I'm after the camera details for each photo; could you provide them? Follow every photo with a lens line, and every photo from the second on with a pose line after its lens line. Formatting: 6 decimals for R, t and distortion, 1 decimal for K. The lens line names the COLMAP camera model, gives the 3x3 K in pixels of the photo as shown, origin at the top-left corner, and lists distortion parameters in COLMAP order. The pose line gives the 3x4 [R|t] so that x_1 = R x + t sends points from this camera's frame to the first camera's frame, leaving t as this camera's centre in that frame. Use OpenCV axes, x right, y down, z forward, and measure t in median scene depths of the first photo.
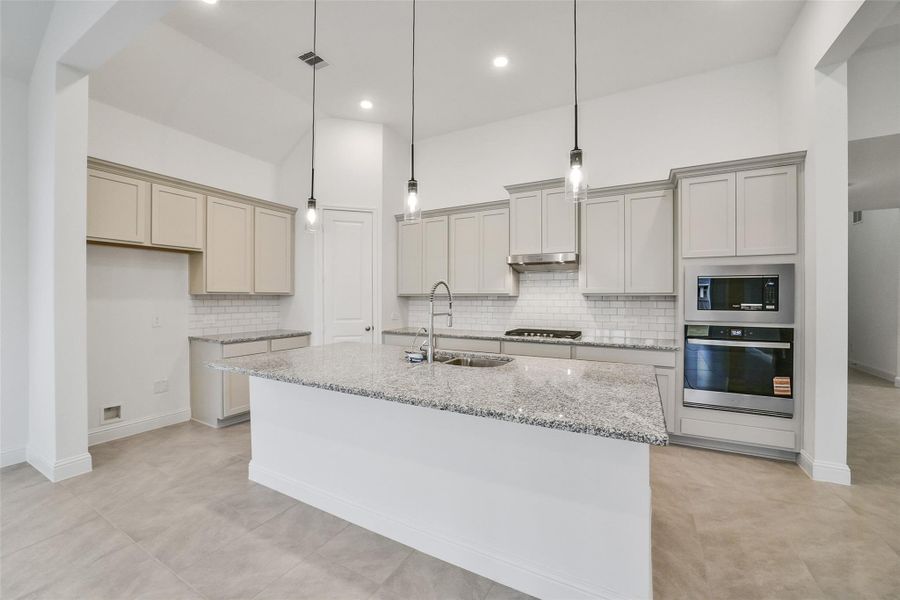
lens RADIAL K [[357.7, 0, 450.0], [0, 357.7, 300.0], [0, 0, 1]] dist [-0.024320, 0.000314]
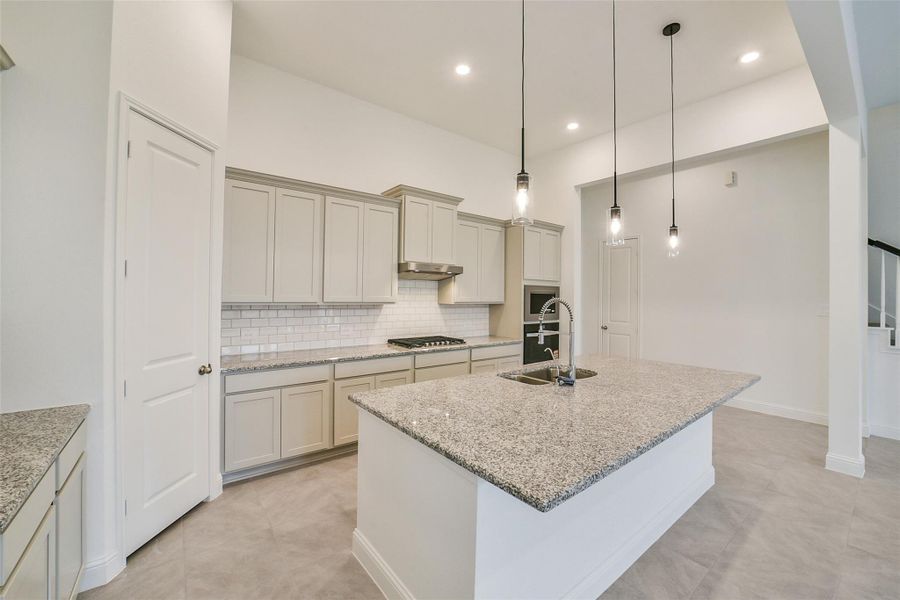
lens RADIAL K [[361.8, 0, 446.1], [0, 361.8, 292.2], [0, 0, 1]] dist [-0.021059, 0.000283]
pose [[0.396823, 0.011353, 0.917825, -0.732502], [-0.006297, 0.999934, -0.009647, -0.040716], [-0.917873, -0.001951, 0.396868, 0.602699]]
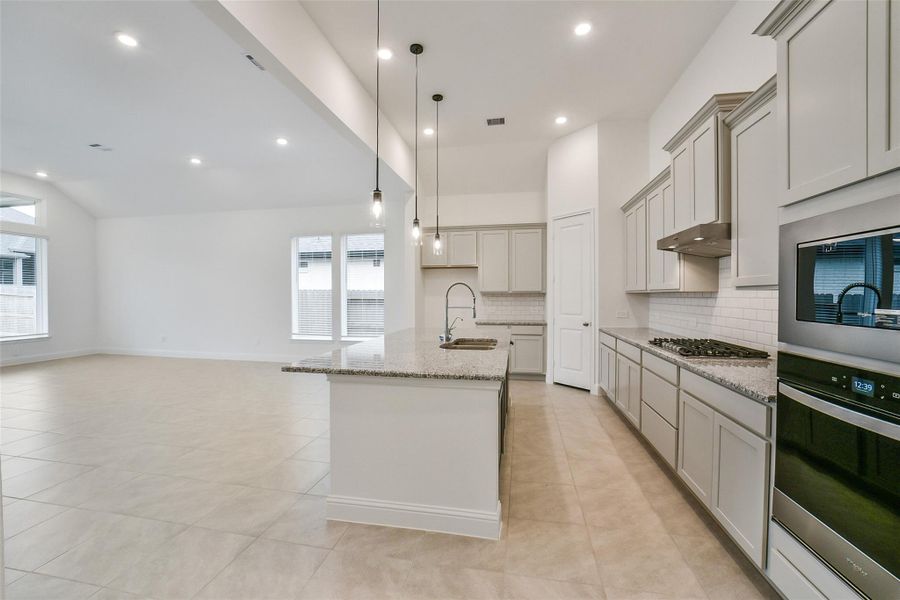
lens RADIAL K [[357.7, 0, 450.0], [0, 357.7, 300.0], [0, 0, 1]] dist [-0.024320, 0.000314]
pose [[0.305537, 0.010157, -0.952126, 0.827831], [-0.004145, 0.999948, 0.009337, 0.000401], [0.952171, 0.001094, 0.305563, 0.385915]]
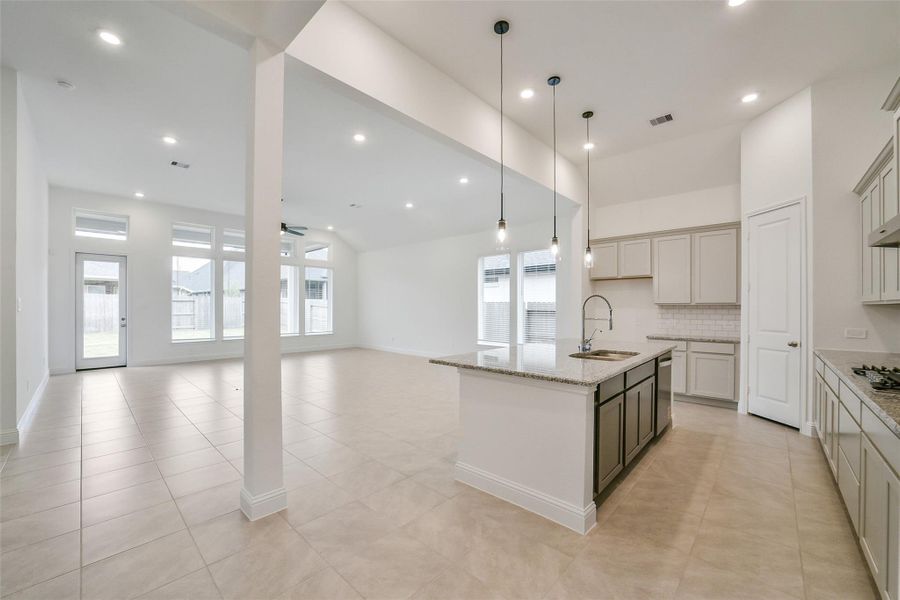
lens RADIAL K [[349.8, 0, 455.2], [0, 349.8, 308.9], [0, 0, 1]] dist [-0.017590, 0.000272]
pose [[-0.233256, 0.002983, -0.972411, 0.938767], [-0.008251, 0.999953, 0.005047, -0.000375], [0.972380, 0.009200, -0.233221, 0.541405]]
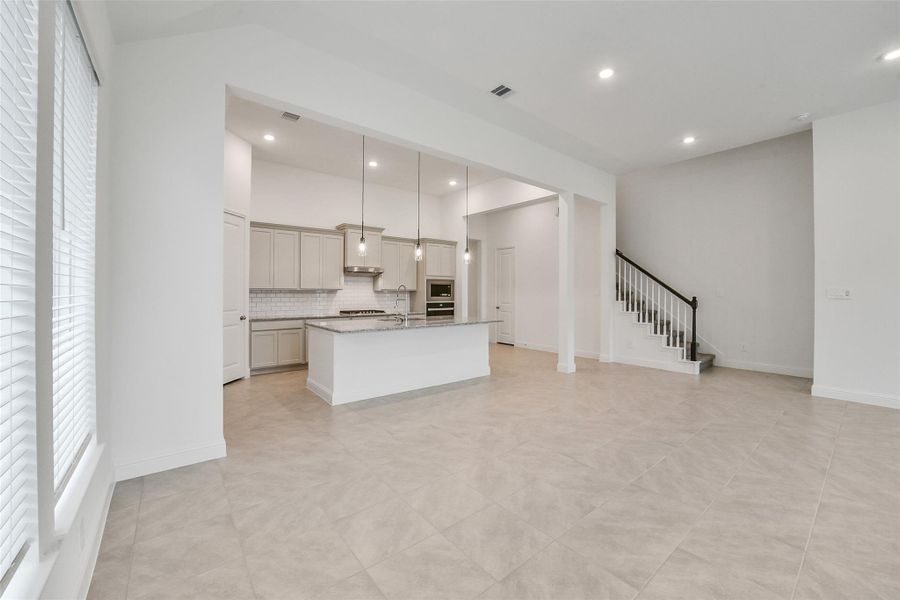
lens RADIAL K [[358.9, 0, 447.7], [0, 358.9, 290.8], [0, 0, 1]] dist [-0.020008, 0.000075]
pose [[0.391806, 0.002733, 0.920044, -1.324861], [0.002858, 0.999987, -0.004188, -0.002114], [-0.920044, 0.004270, 0.391793, -0.081236]]
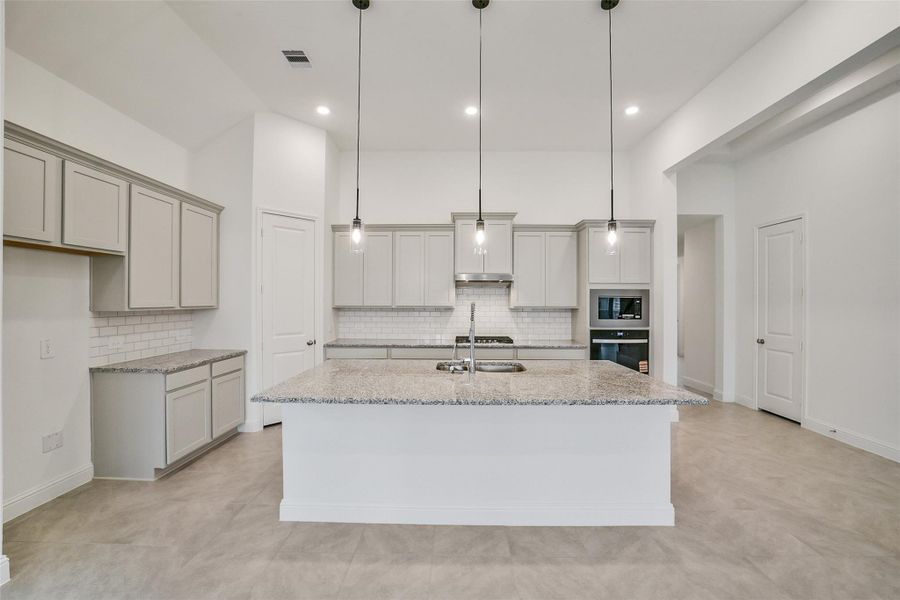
lens RADIAL K [[351.2, 0, 450.0], [0, 351.2, 300.0], [0, 0, 1]] dist [-0.031934, 0.006626]
pose [[0.885061, 0.001699, 0.465472, -0.427210], [0.001080, 0.999983, -0.005704, -0.036237], [-0.465474, 0.005551, 0.885044, 0.010682]]
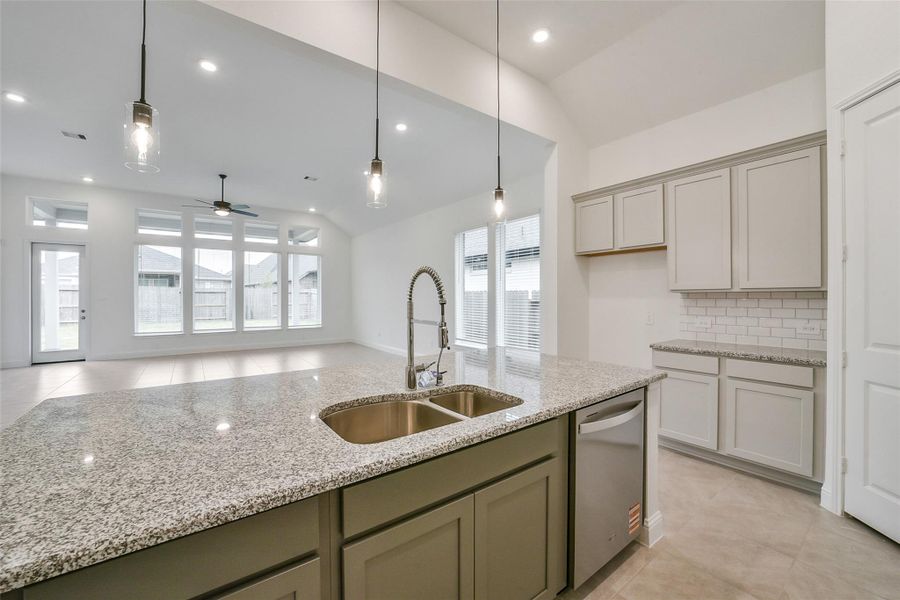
lens RADIAL K [[353.2, 0, 452.6], [0, 353.2, 298.2], [0, 0, 1]] dist [-0.017210, 0.000286]
pose [[-0.406621, 0.000012, -0.913597, 0.348142], [-0.005214, 0.999984, 0.002334, -0.001003], [0.913582, 0.005713, -0.406614, 0.879257]]
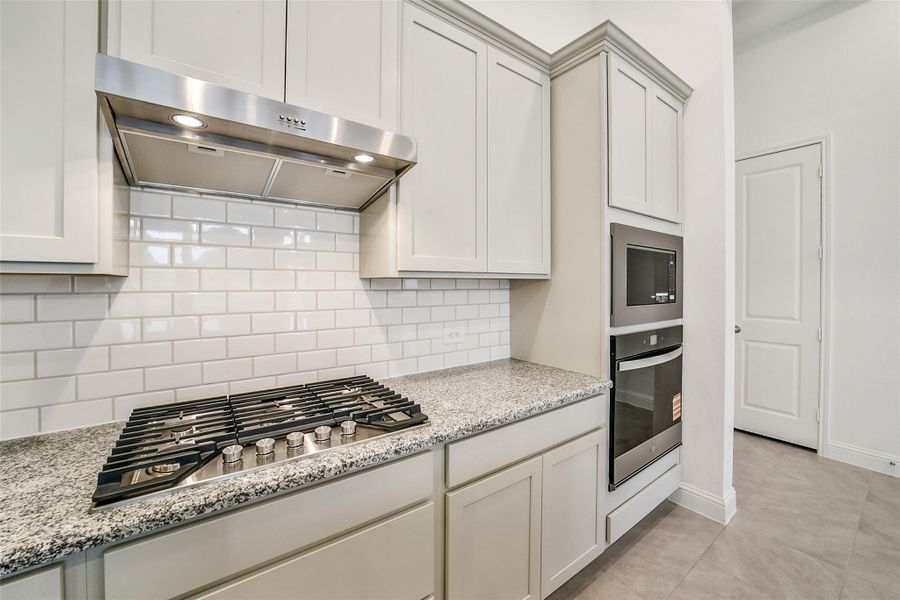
lens RADIAL K [[353.3, 0, 452.5], [0, 353.3, 285.8], [0, 0, 1]] dist [-0.022088, 0.000179]
pose [[0.421931, -0.006473, 0.906605, 0.087174], [0.004596, 0.999977, 0.005001, -0.005731], [-0.906616, 0.002057, 0.421951, 0.855118]]
